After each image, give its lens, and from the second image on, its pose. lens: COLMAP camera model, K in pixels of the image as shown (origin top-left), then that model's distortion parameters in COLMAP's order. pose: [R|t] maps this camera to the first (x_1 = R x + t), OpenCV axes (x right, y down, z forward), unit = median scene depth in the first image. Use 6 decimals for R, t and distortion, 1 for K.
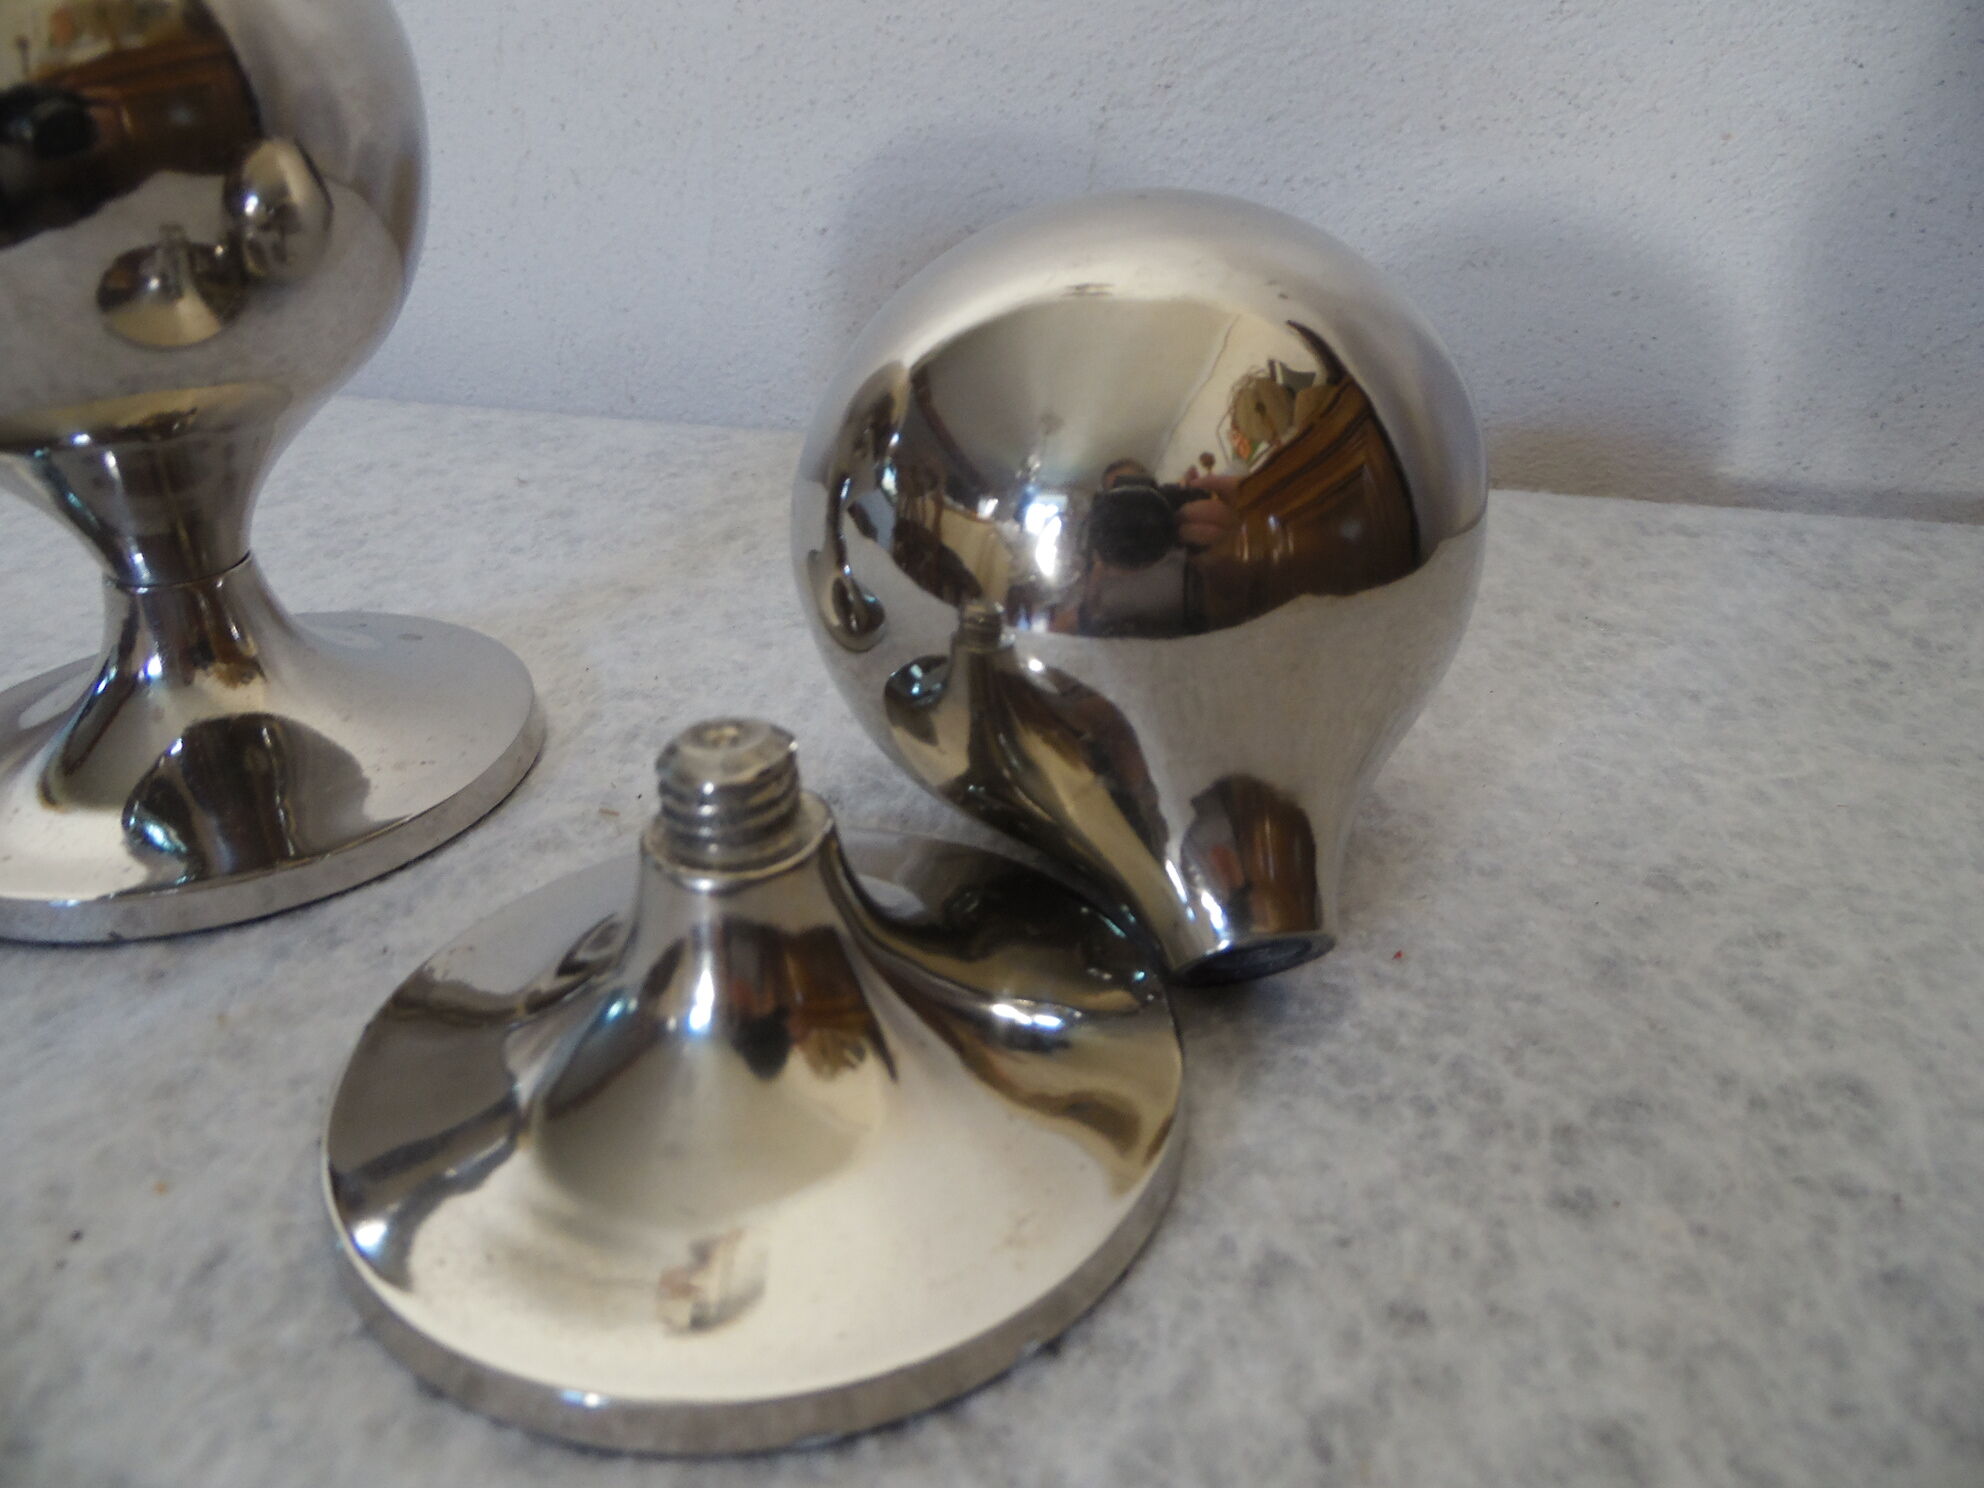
lens RADIAL K [[1500.4, 0, 981.0], [0, 1500.4, 739.1], [0, 0, 1]] dist [-0.010795, 0.001315]
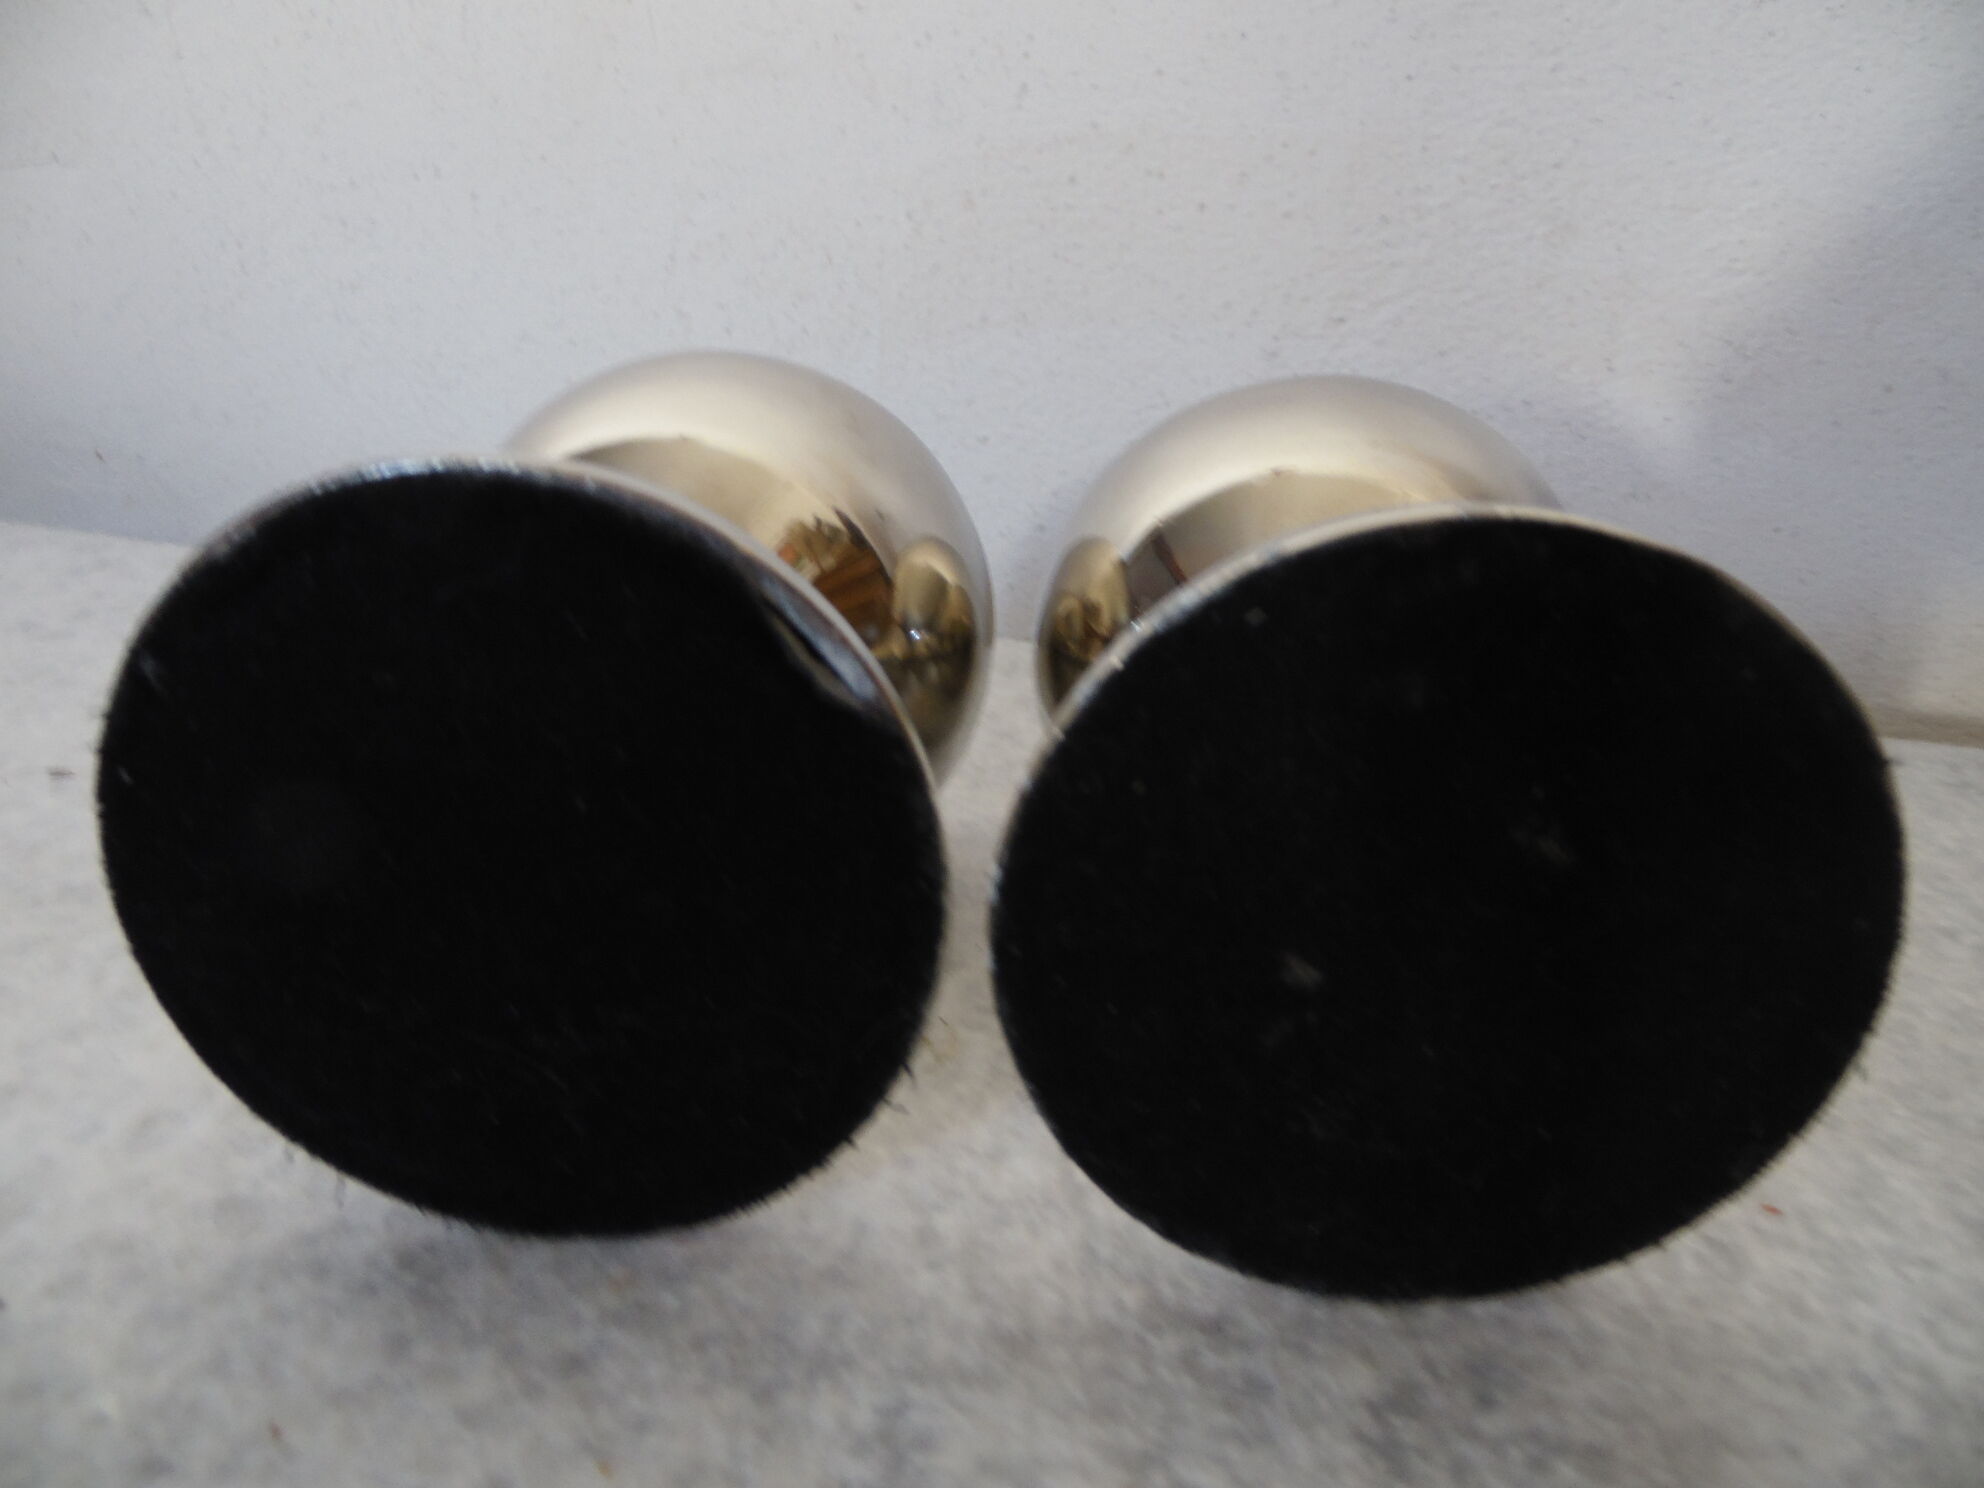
lens RADIAL K [[1500.4, 0, 981.0], [0, 1500.4, 739.1], [0, 0, 1]] dist [-0.010795, 0.001315]
pose [[0.999129, 0.023560, 0.034429, -0.314836], [-0.019869, 0.994394, -0.103855, -0.061150], [-0.036683, 0.103081, 0.993996, -0.006099]]
